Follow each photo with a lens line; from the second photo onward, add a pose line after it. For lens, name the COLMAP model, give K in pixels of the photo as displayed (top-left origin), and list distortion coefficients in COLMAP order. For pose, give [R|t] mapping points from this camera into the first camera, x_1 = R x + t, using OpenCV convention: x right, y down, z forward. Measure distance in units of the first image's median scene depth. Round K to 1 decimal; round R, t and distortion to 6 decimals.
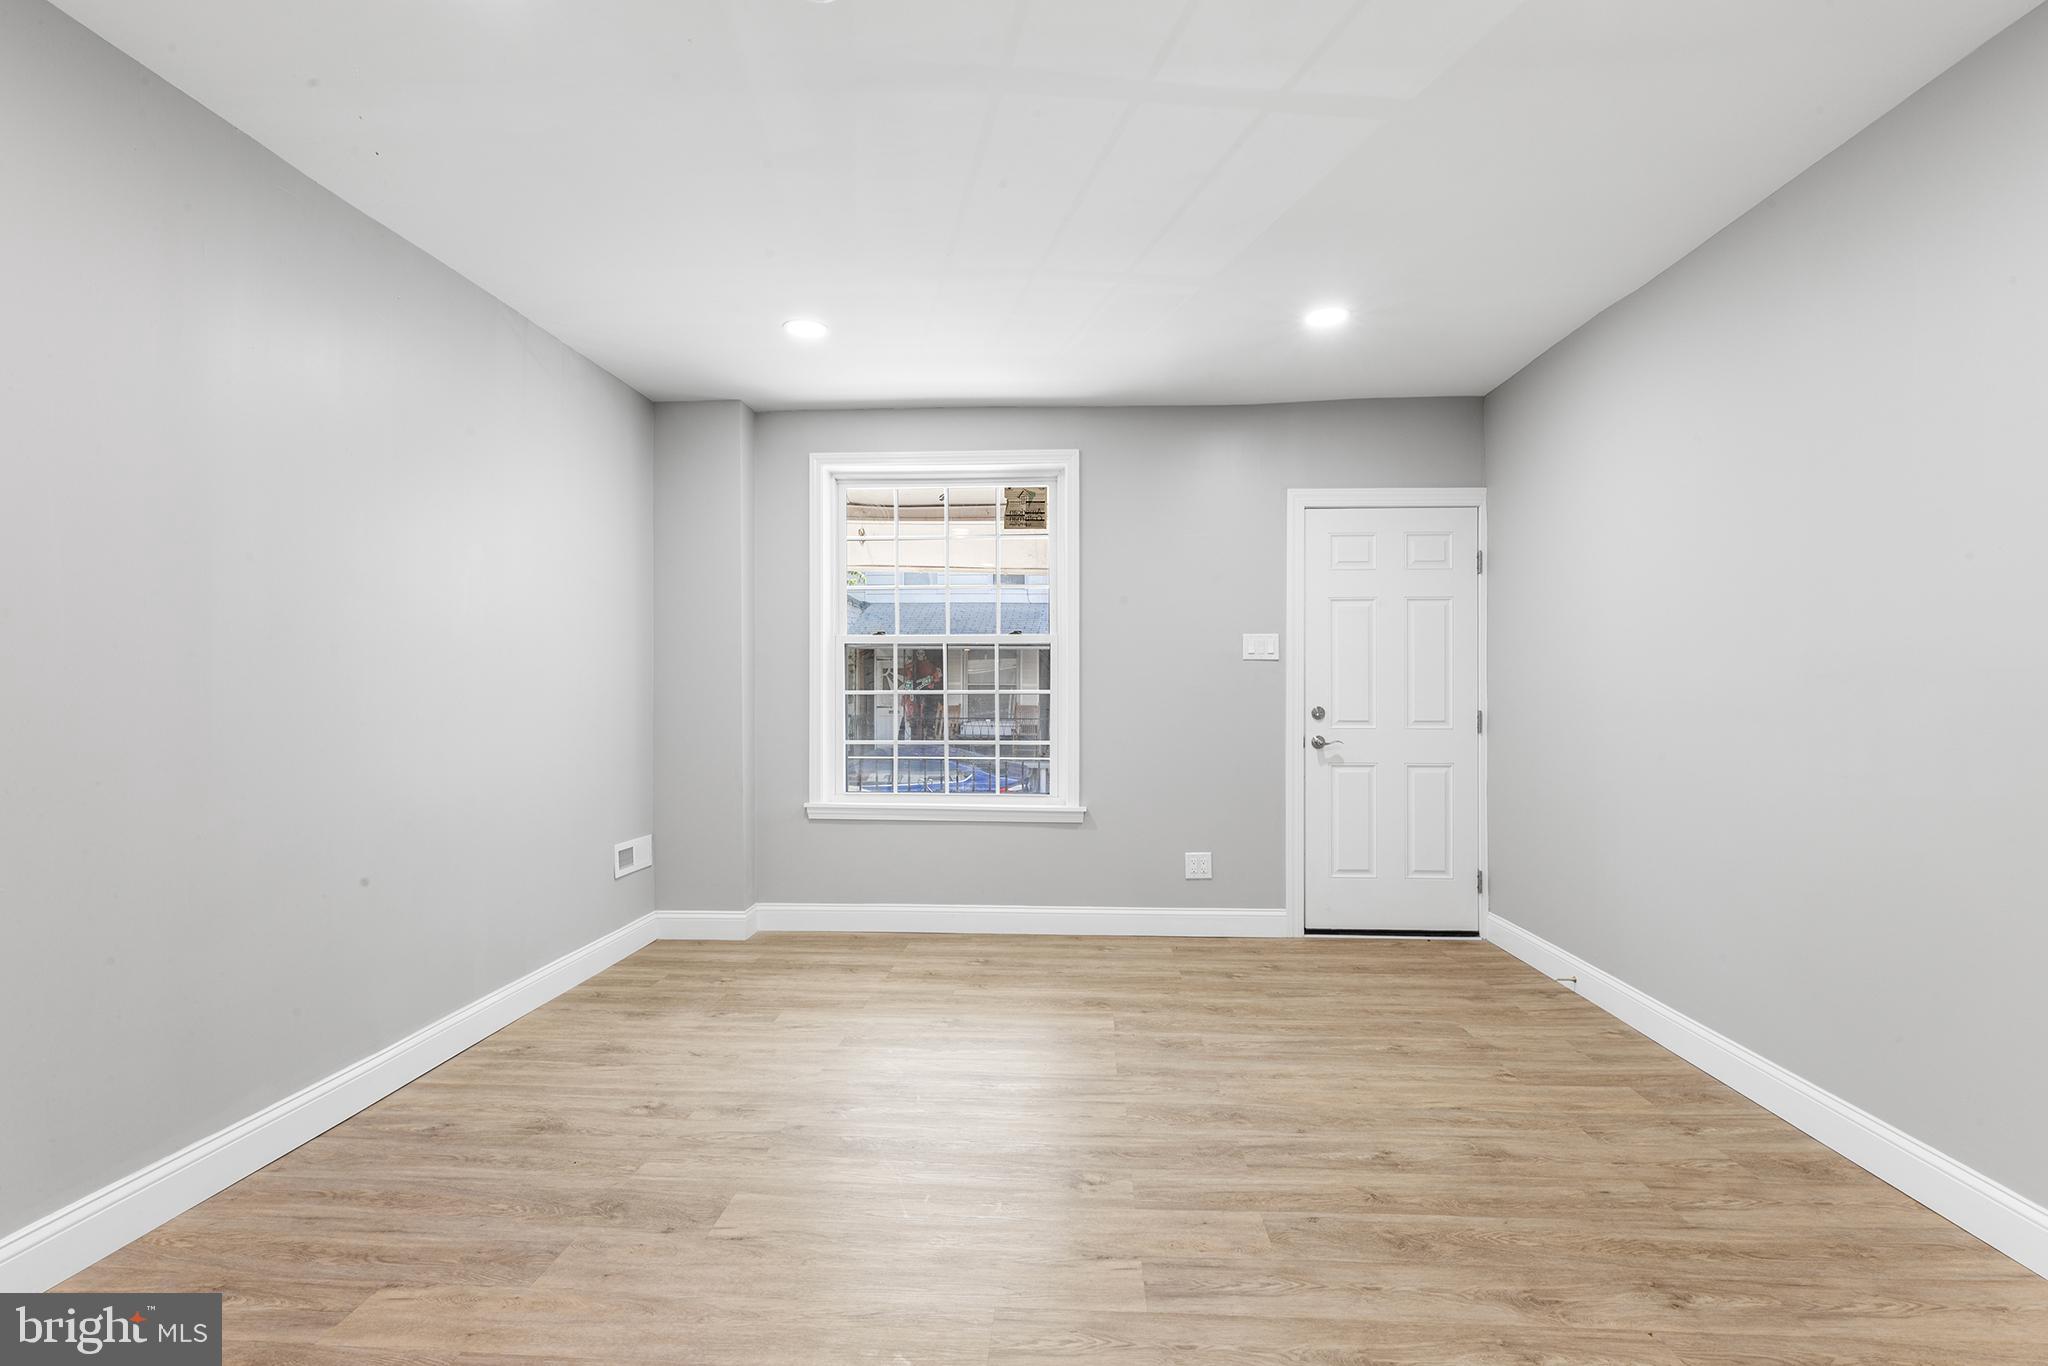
lens RADIAL K [[924.6, 0, 998.8], [0, 924.6, 705.2], [0, 0, 1]] dist [0.007950, -0.001409]
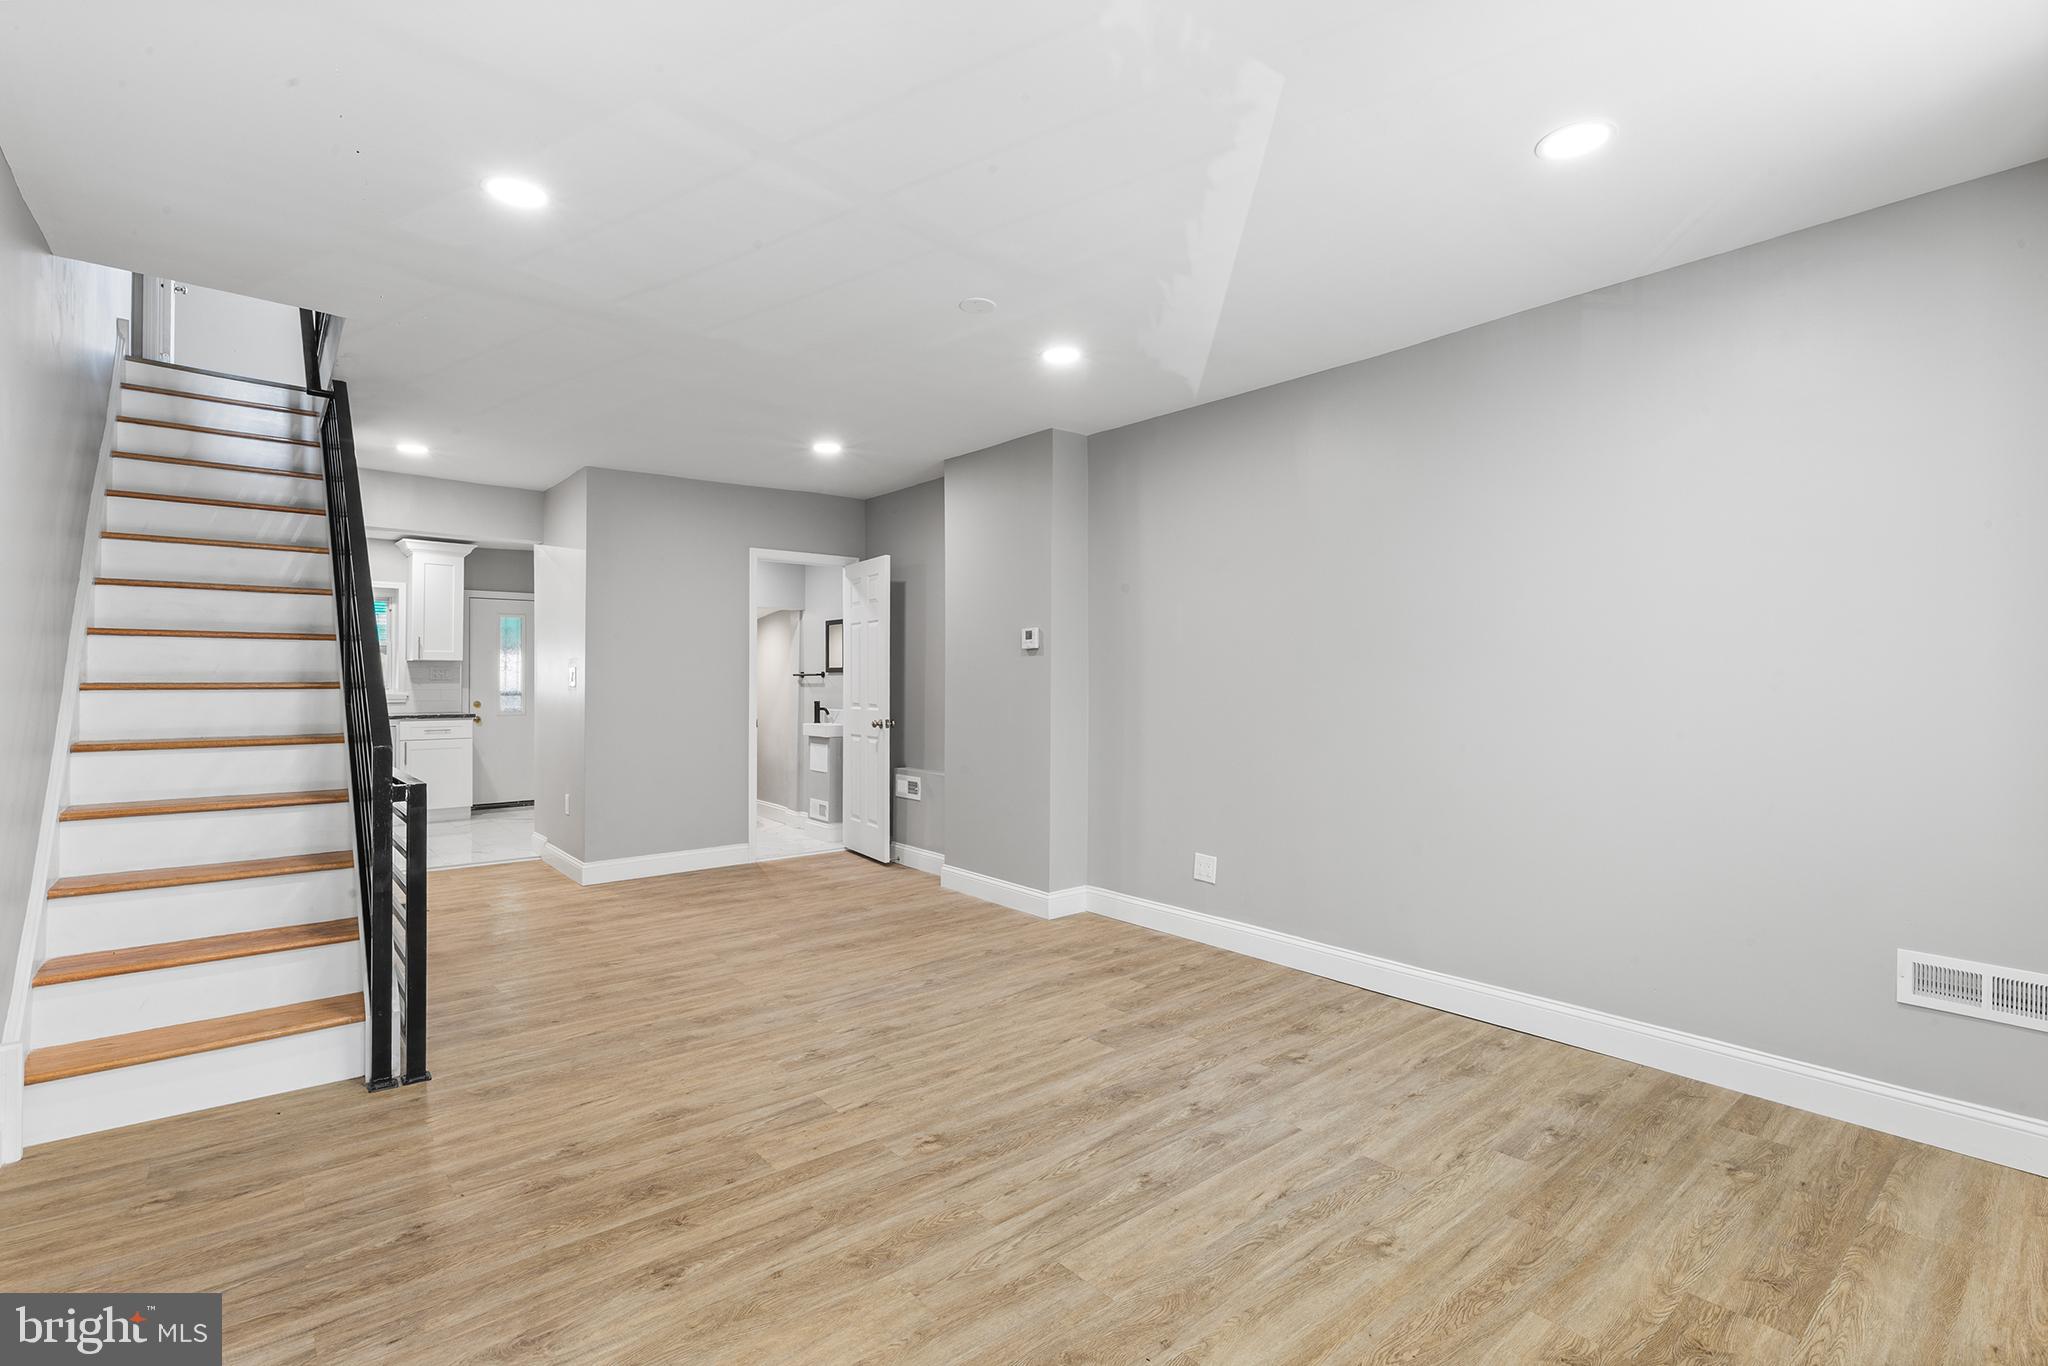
lens RADIAL K [[924.6, 0, 1038.3], [0, 924.6, 672.7], [0, 0, 1]] dist [0.007950, -0.001409]
pose [[-0.699282, -0.008467, -0.714796, 0.743430], [-0.010933, 0.999940, -0.001149, -0.045956], [0.714763, 0.007011, -0.699332, 1.721221]]
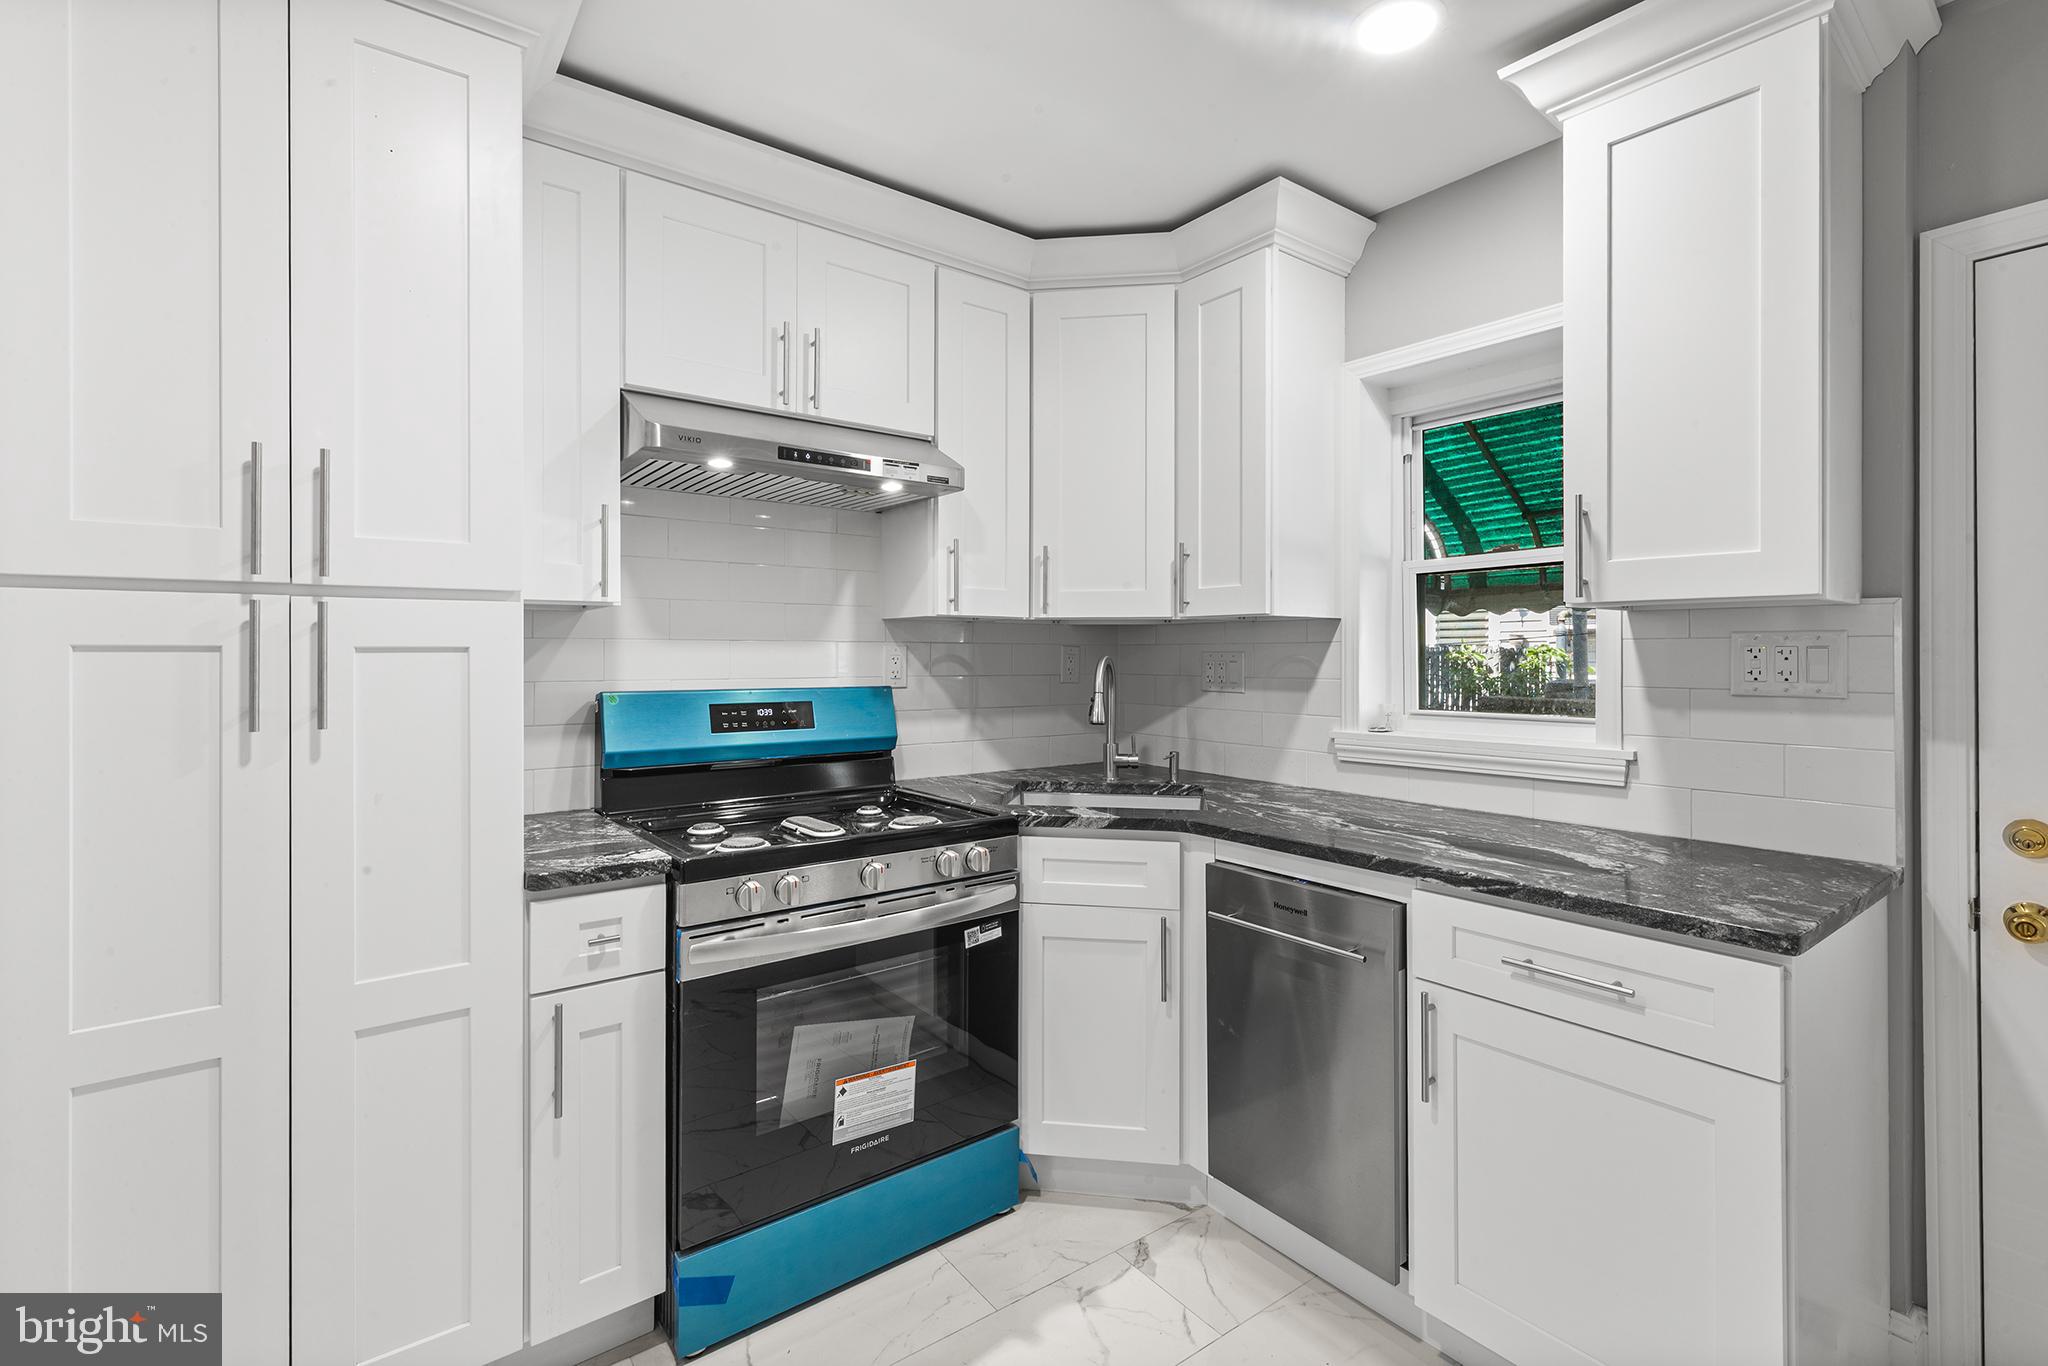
lens RADIAL K [[924.6, 0, 1032.0], [0, 924.6, 655.8], [0, 0, 1]] dist [0.007950, -0.001409]
pose [[-0.670442, -0.002099, 0.741959, -0.329859], [0.007720, 0.999922, 0.009804, -0.043100], [-0.741922, 0.012301, -0.670373, -1.415891]]
